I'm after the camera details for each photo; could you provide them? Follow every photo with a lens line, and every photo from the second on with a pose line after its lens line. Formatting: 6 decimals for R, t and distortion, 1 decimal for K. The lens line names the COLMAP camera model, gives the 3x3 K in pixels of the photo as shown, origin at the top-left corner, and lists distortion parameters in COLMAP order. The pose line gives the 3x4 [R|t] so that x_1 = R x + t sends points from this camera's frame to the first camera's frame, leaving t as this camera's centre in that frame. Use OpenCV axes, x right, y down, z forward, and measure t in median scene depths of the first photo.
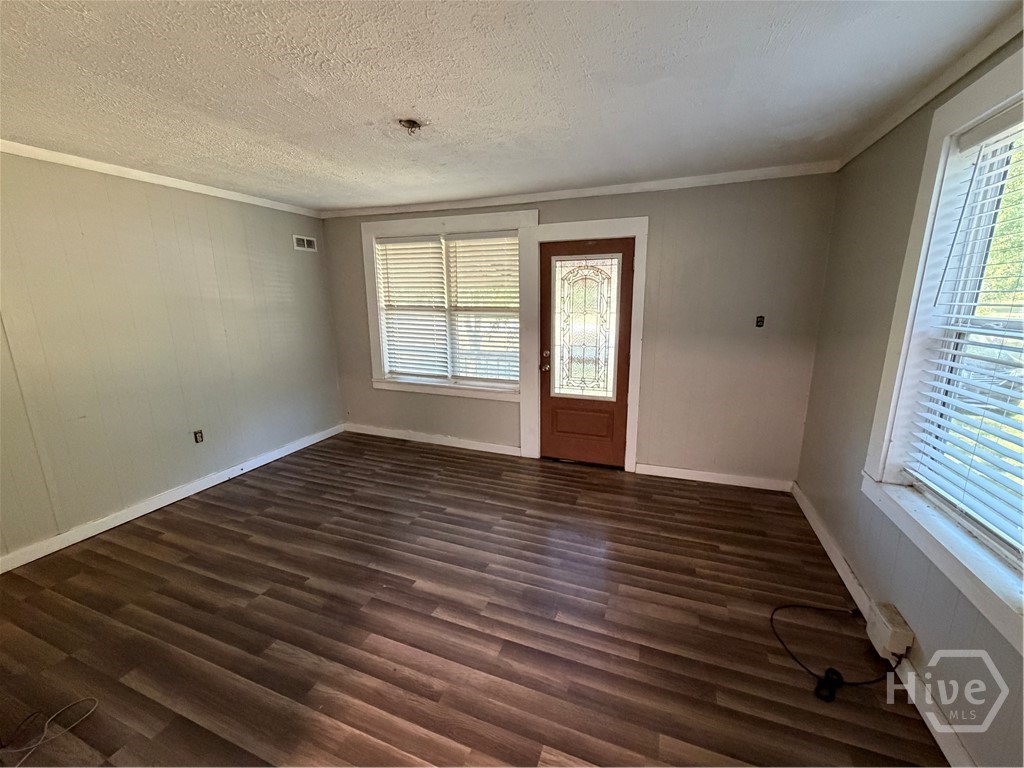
lens RADIAL K [[409.2, 0, 511.2], [0, 409.2, 386.8], [0, 0, 1]] dist [0.001493, 0.000161]
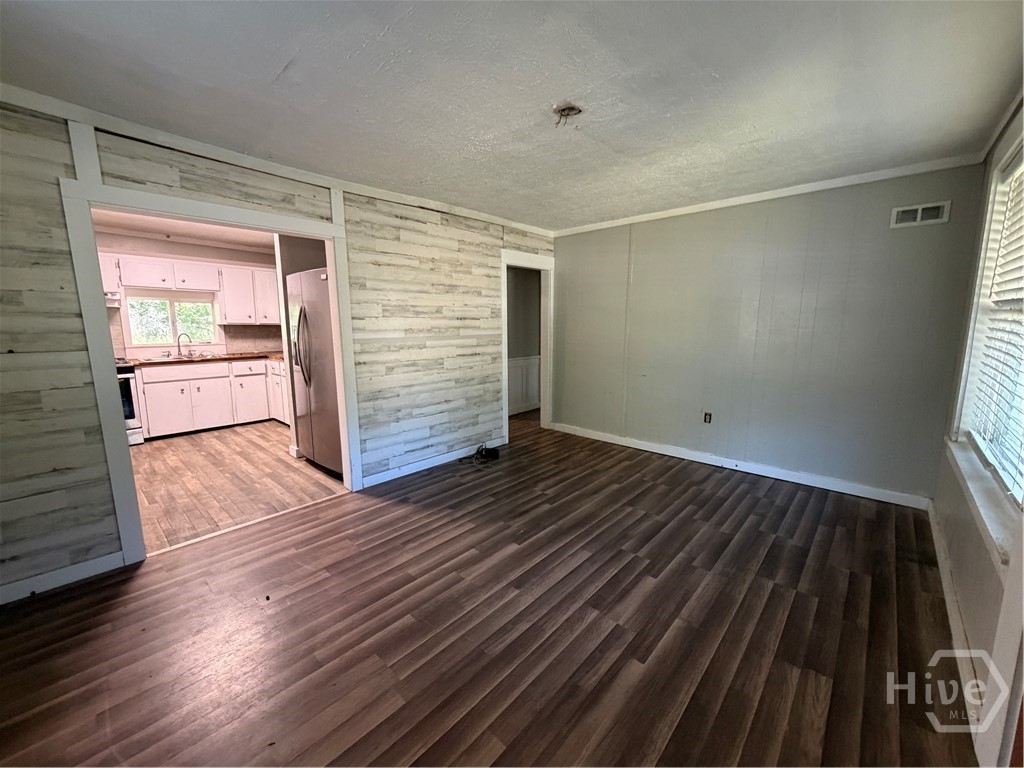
lens RADIAL K [[409.2, 0, 516.0], [0, 409.2, 384.2], [0, 0, 1]] dist [0.001493, 0.000161]
pose [[-0.355838, 0.152155, -0.922078, 0.565071], [-0.196361, 0.952459, 0.232945, -0.153964], [0.913686, 0.263951, -0.309044, 0.945868]]
